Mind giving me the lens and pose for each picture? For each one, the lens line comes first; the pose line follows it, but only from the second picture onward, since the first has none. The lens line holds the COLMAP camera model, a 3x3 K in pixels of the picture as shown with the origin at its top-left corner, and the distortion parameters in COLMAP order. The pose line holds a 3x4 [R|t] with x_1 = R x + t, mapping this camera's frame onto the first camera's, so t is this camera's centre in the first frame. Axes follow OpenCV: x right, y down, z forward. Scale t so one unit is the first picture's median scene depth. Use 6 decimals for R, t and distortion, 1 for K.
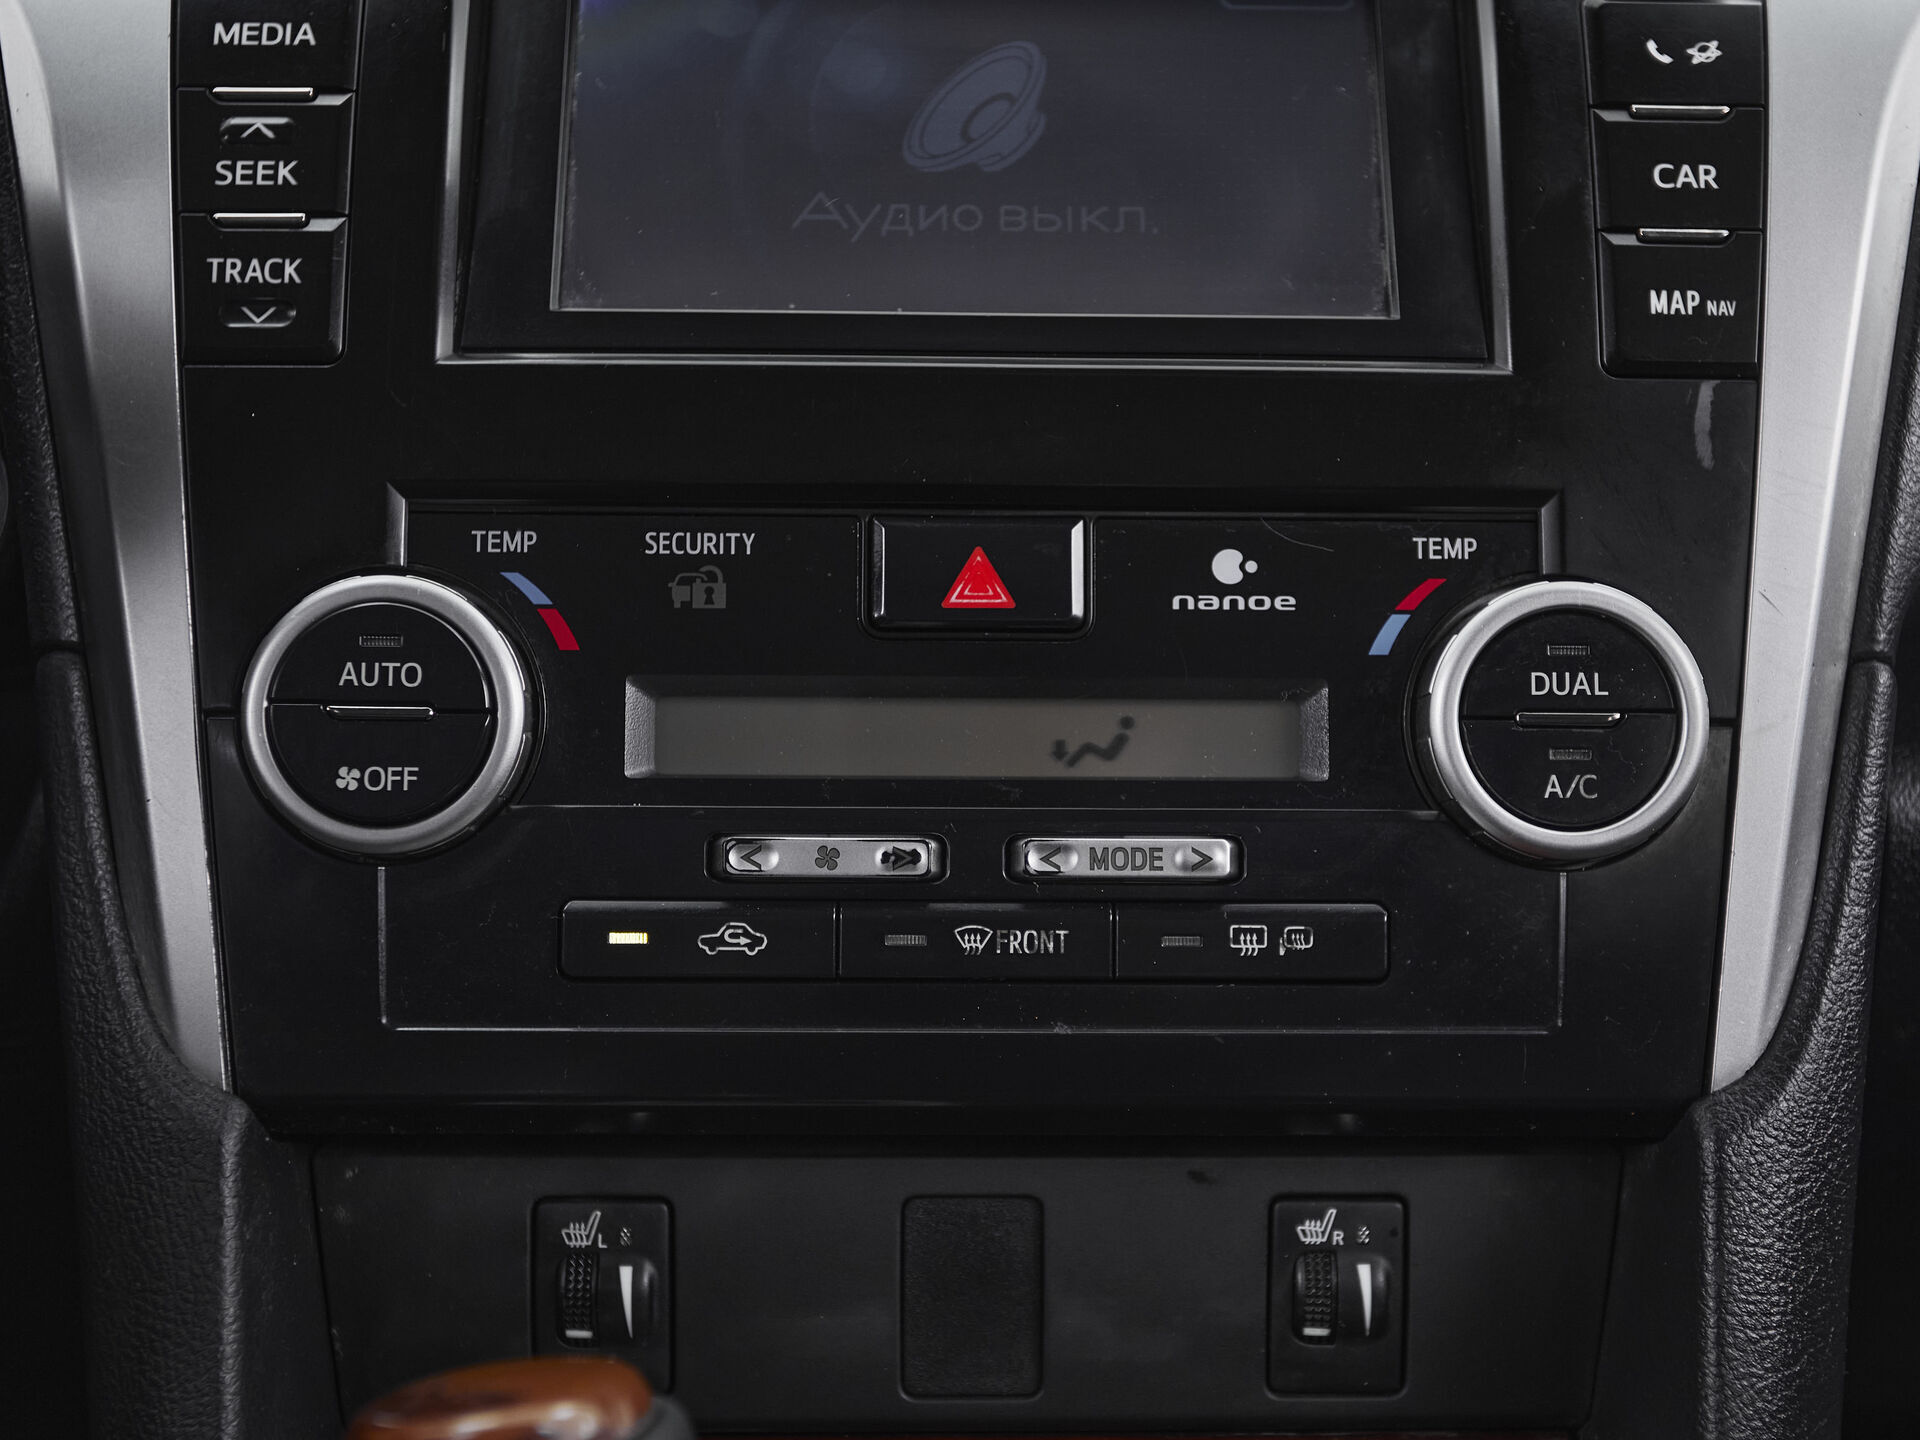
lens RADIAL K [[2592.2, 0, 981.0], [0, 2592.2, 731.2], [0, 0, 1]] dist [0.036560, 0.000000]
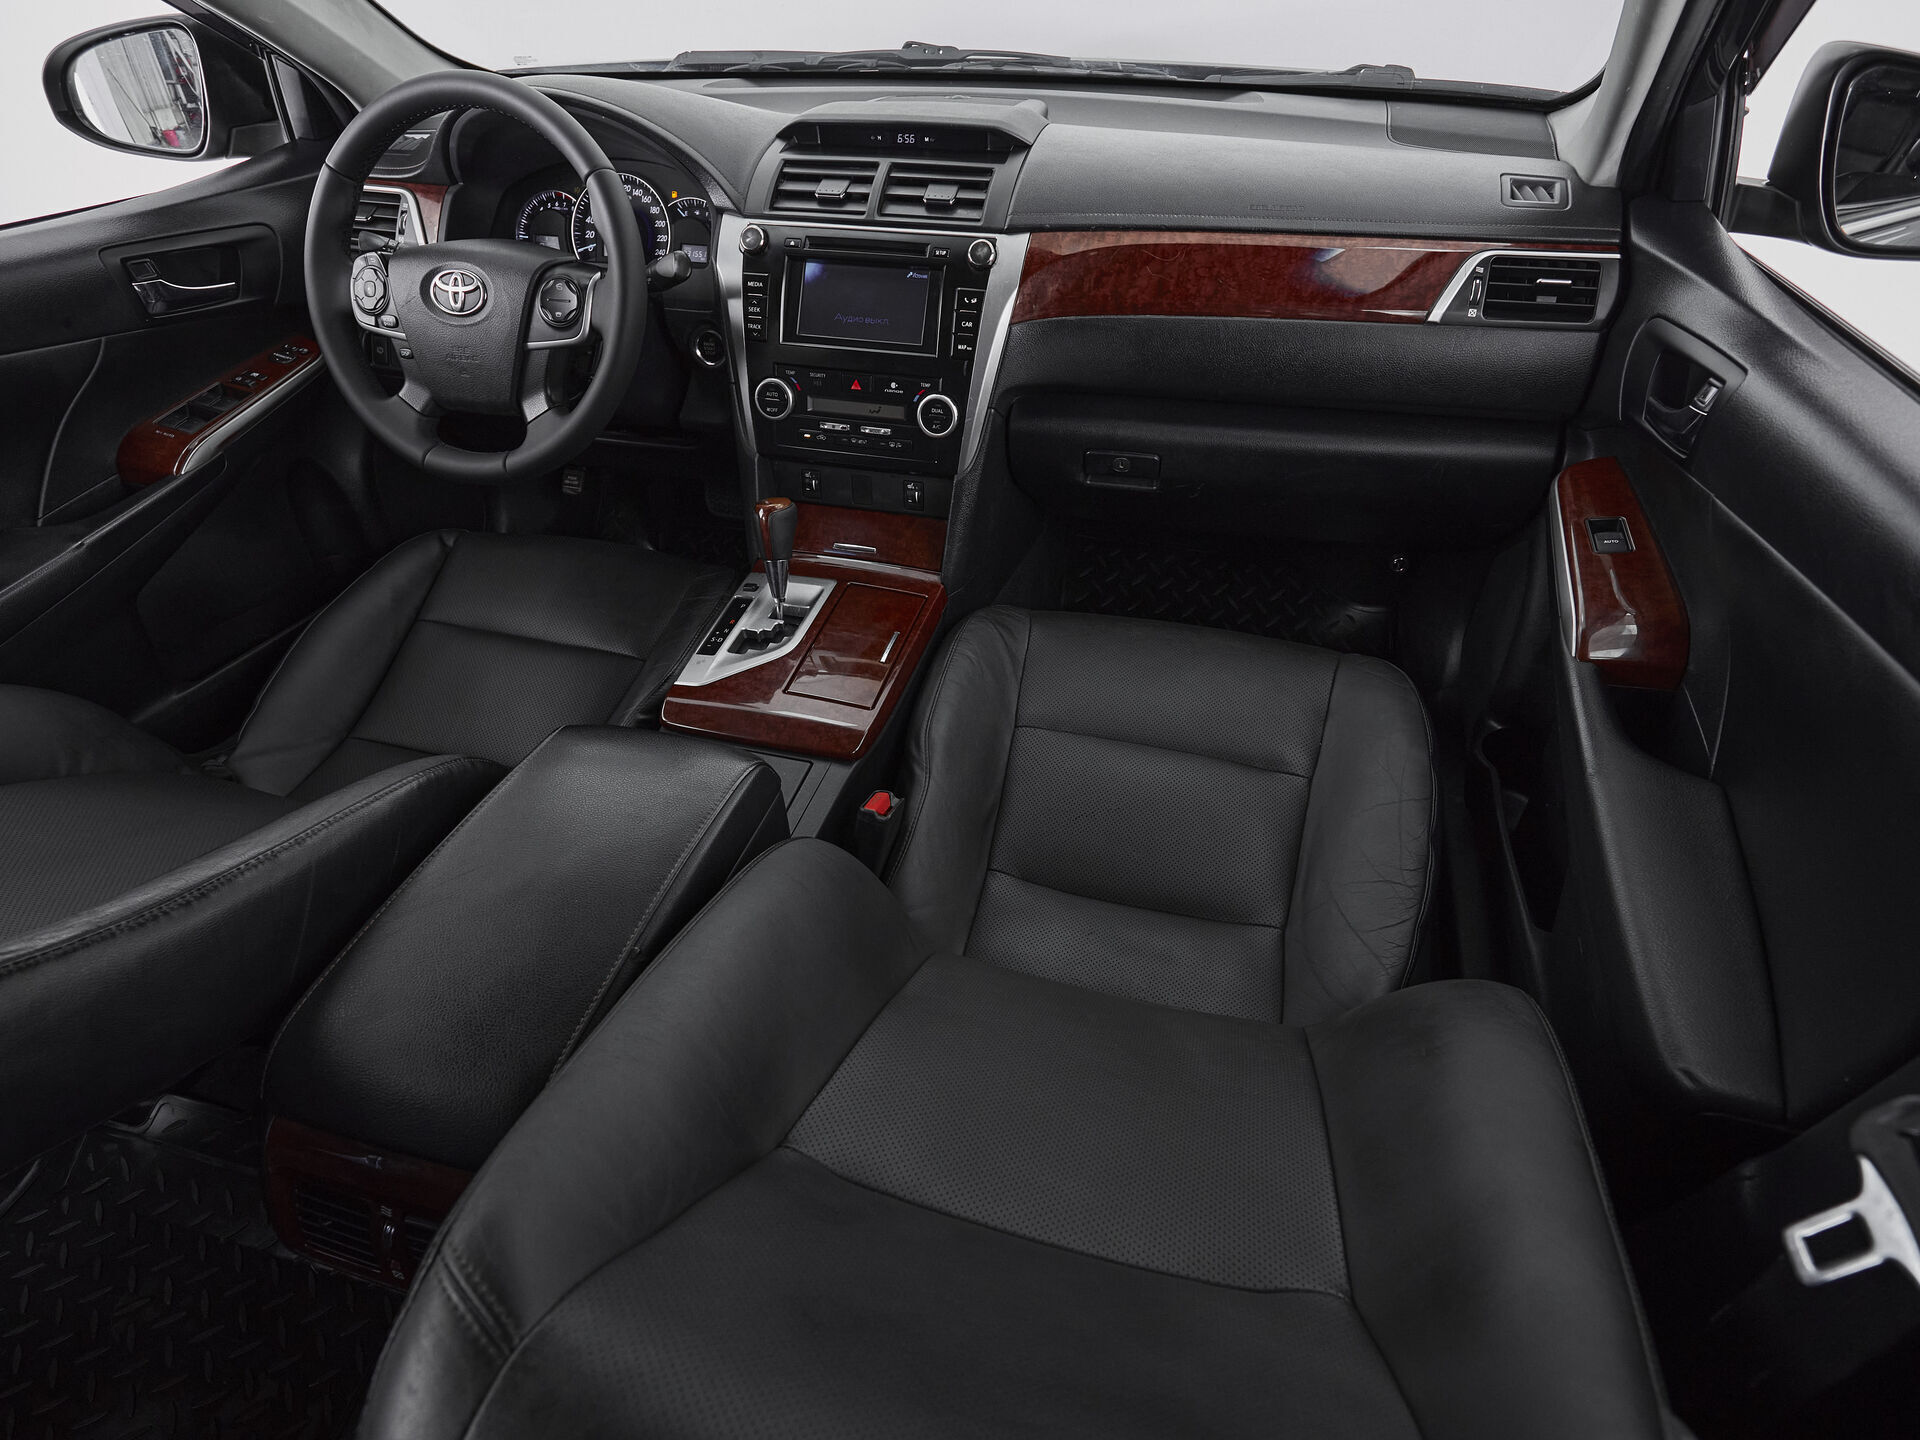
lens RADIAL K [[1068.2, 0, 943.6], [0, 1068.2, 752.5], [0, 0, 1]] dist [0.003524, -0.002895]
pose [[0.955113, 0.172367, -0.240932, 1.041456], [-0.025555, 0.858206, 0.512669, -0.664211], [0.295136, -0.483500, 0.824089, -1.652932]]
